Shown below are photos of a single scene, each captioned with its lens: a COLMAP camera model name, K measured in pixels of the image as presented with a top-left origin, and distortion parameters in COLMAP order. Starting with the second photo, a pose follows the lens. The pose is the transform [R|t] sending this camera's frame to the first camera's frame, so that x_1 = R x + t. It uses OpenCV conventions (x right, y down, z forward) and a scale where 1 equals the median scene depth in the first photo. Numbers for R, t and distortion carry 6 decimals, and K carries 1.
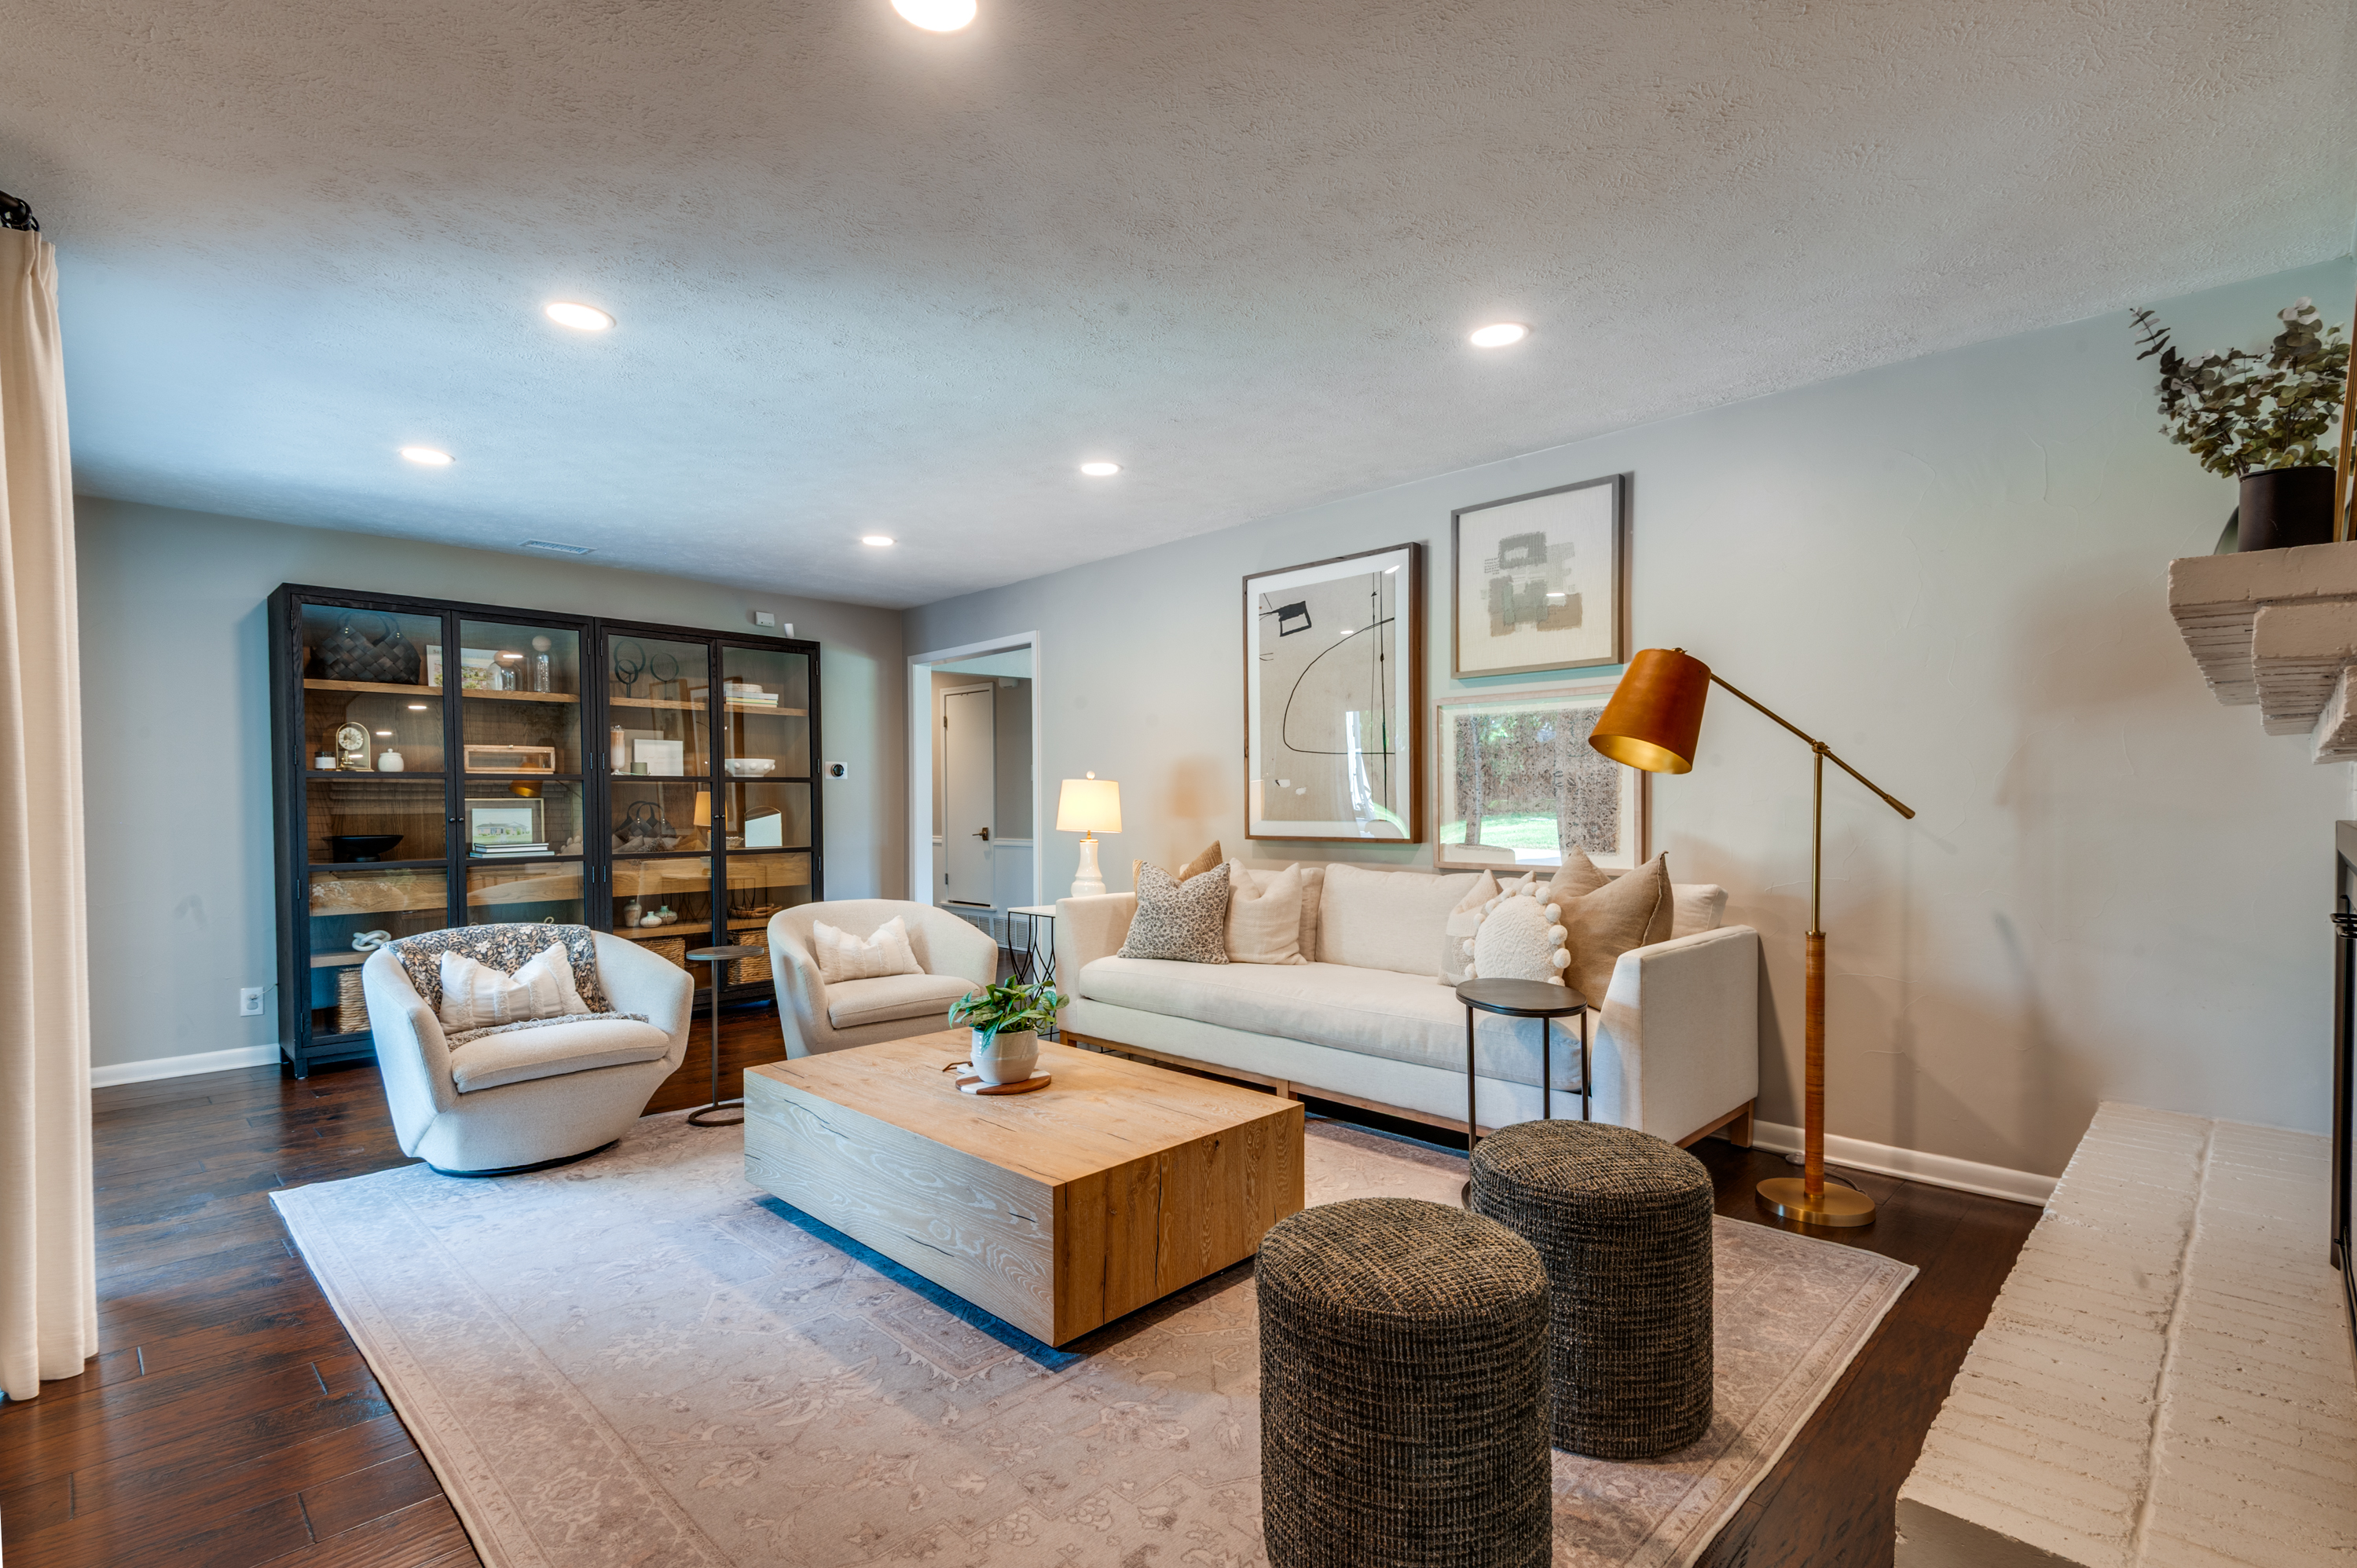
lens RADIAL K [[1081.2, 0, 1184.7], [0, 1081.2, 847.4], [0, 0, 1]] dist [0.015085, -0.011367]
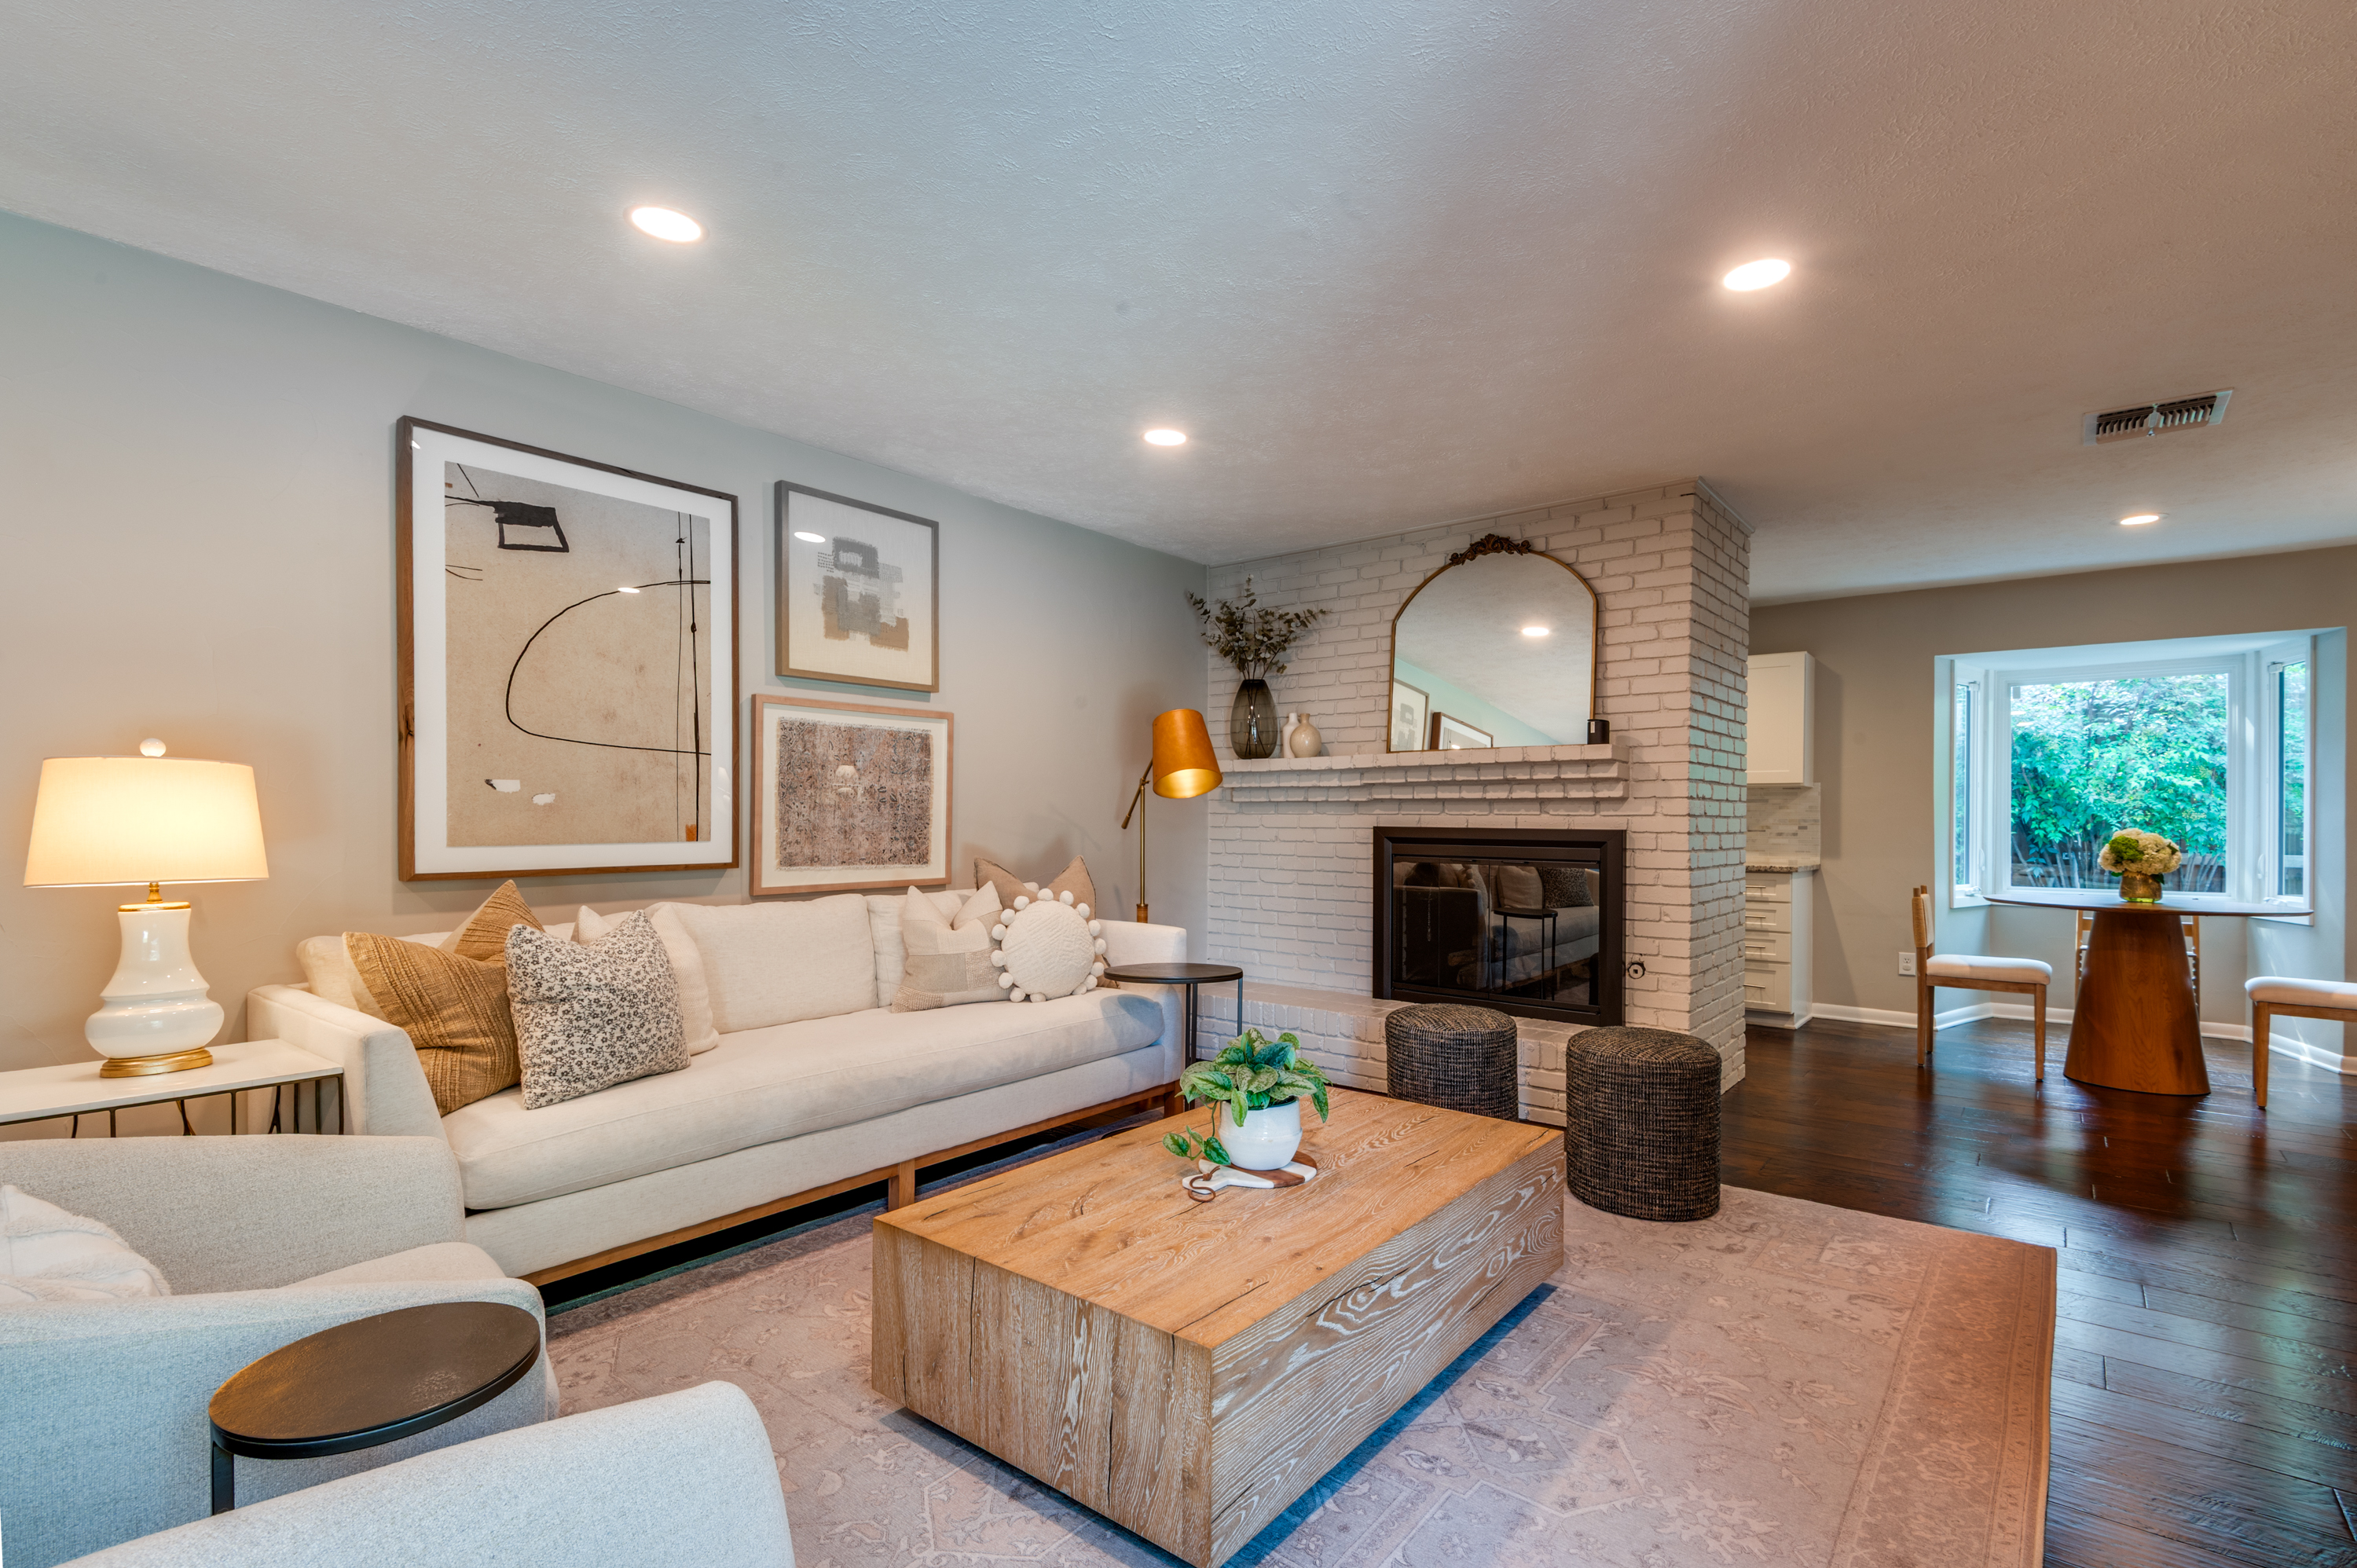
lens RADIAL K [[1102.5, 0, 1191.2], [0, 1102.5, 840.1], [0, 0, 1]] dist [0.027036, -0.013626]
pose [[-0.101116, -0.016619, 0.994736, -0.618350], [0.037569, 0.999084, 0.020511, -0.027862], [-0.994165, 0.039445, -0.100399, 0.716283]]
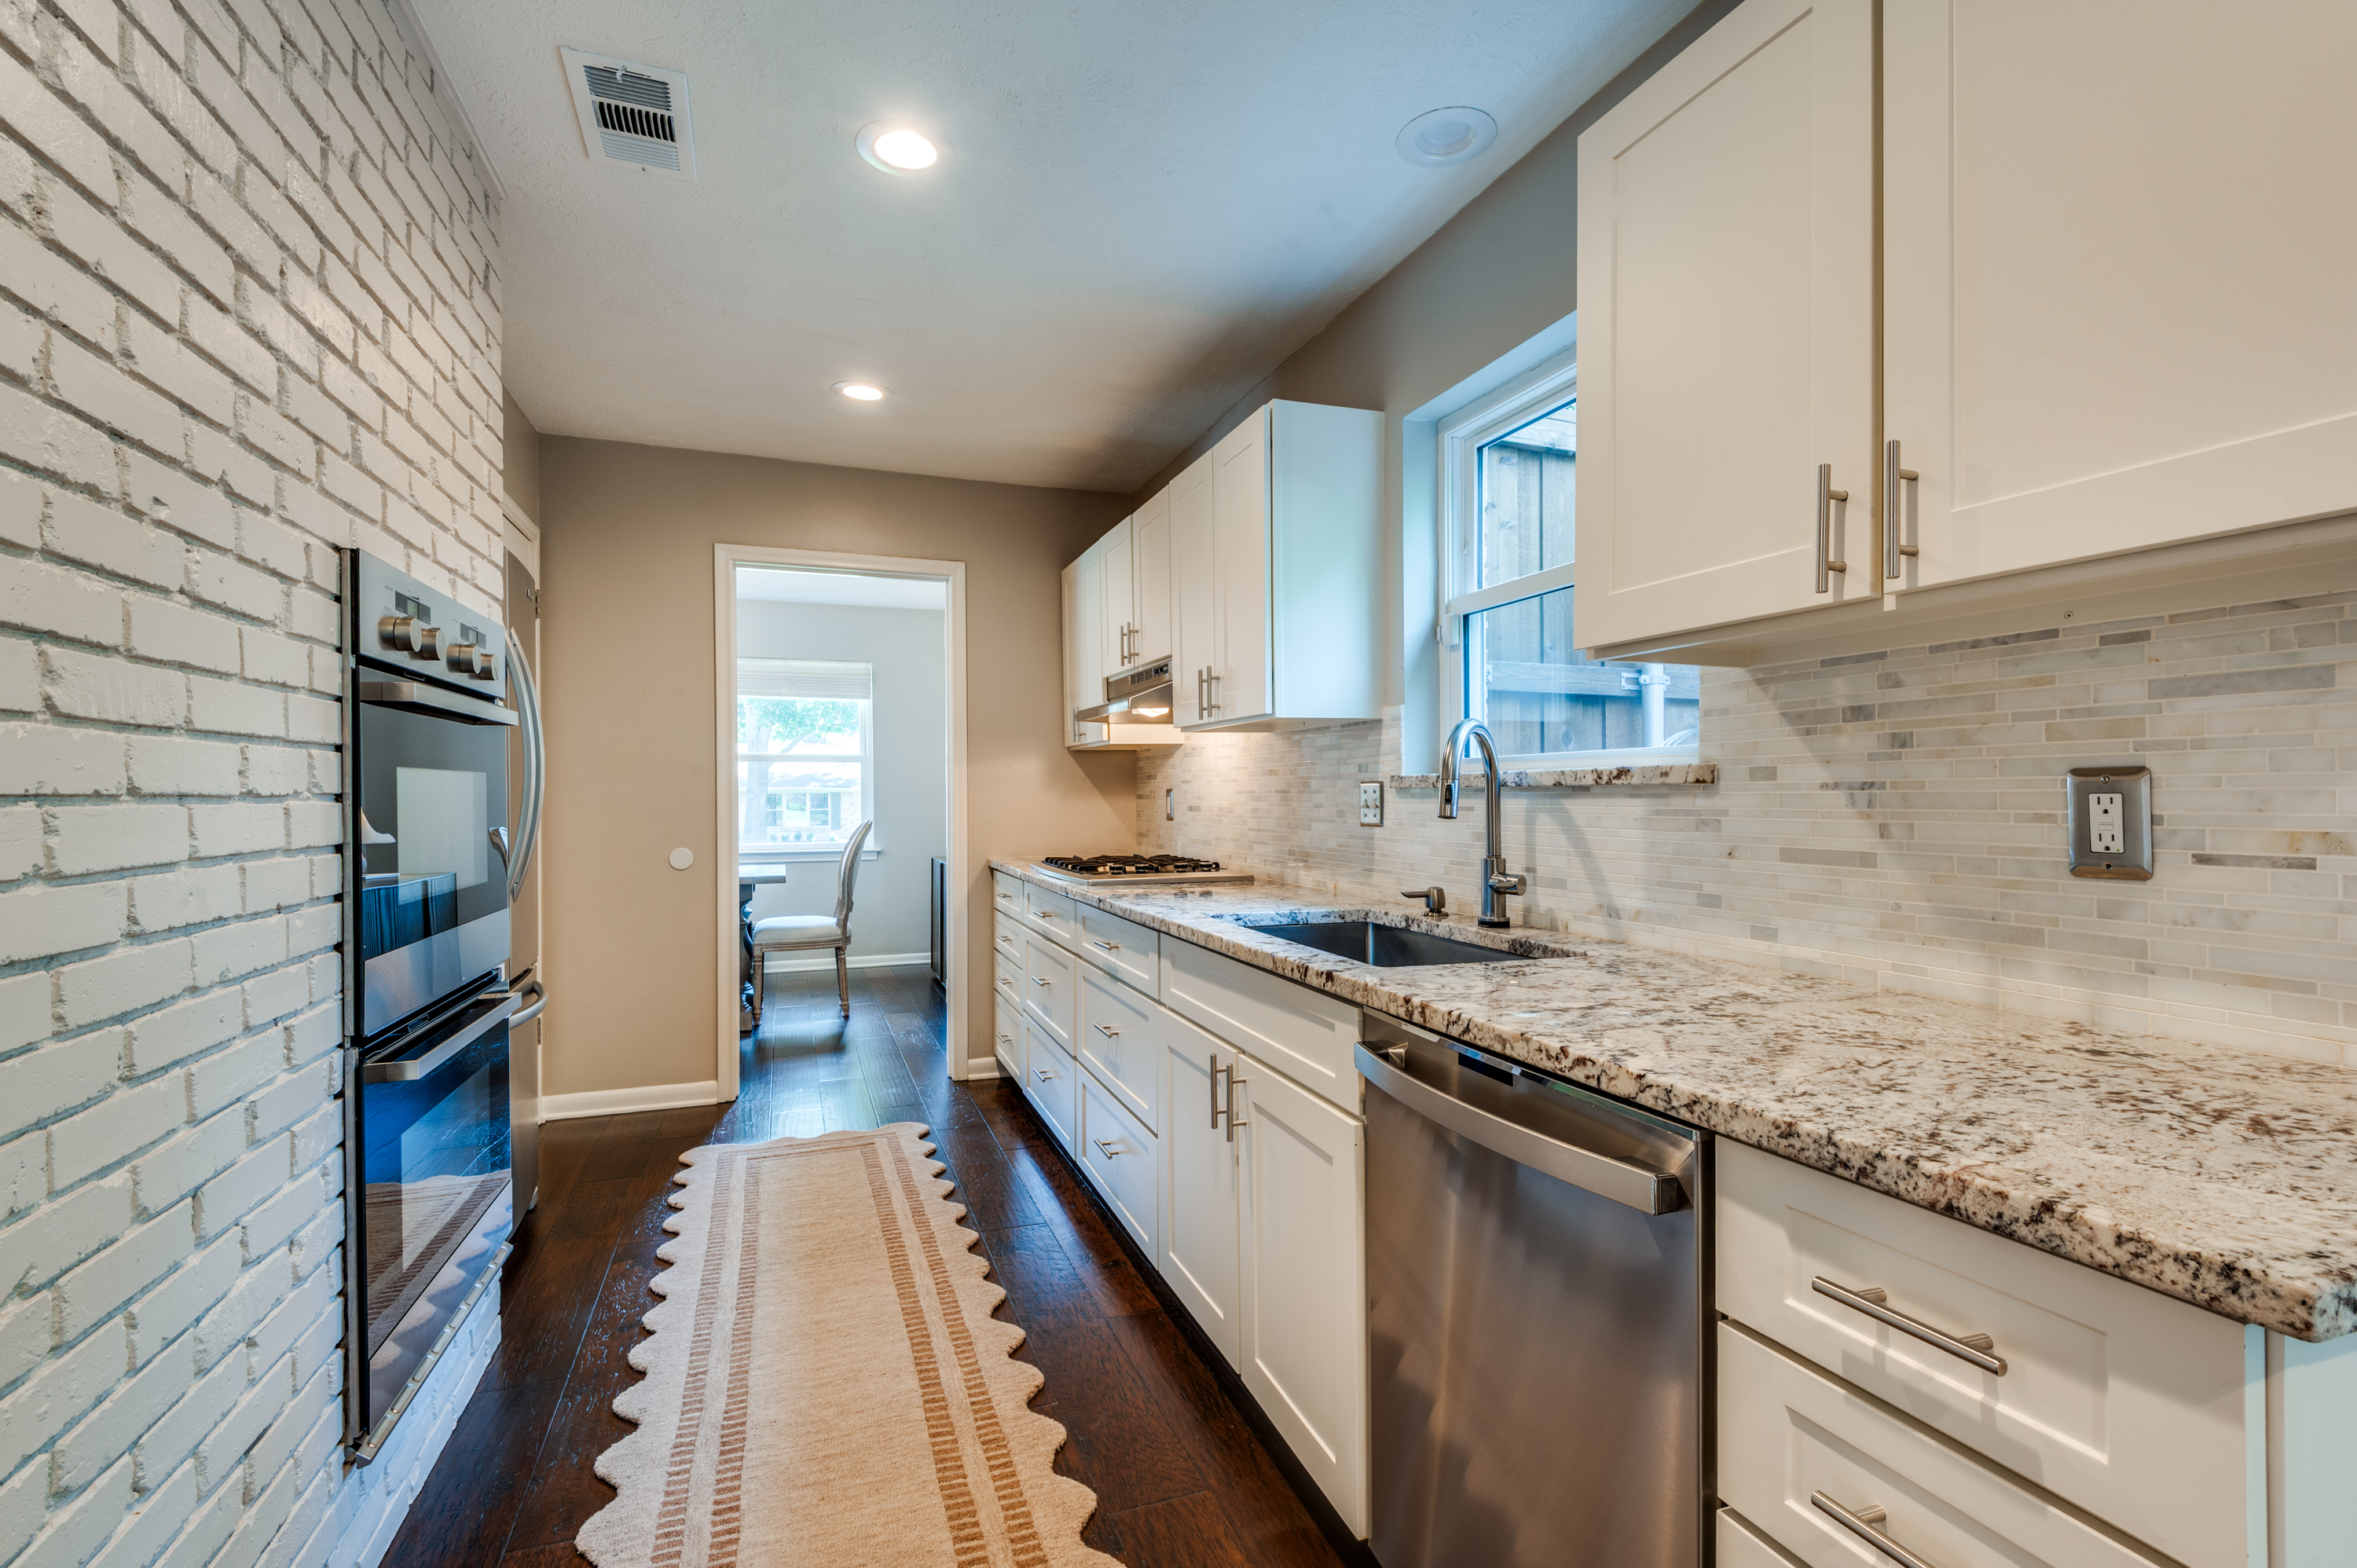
lens RADIAL K [[1081.2, 0, 1175.6], [0, 1081.2, 786.3], [0, 0, 1]] dist [0.015085, -0.011367]
pose [[0.443962, 0.005315, 0.896030, 0.442688], [0.041356, 0.998795, -0.026416, -0.001744], [-0.895091, 0.048784, 0.443207, -0.066648]]
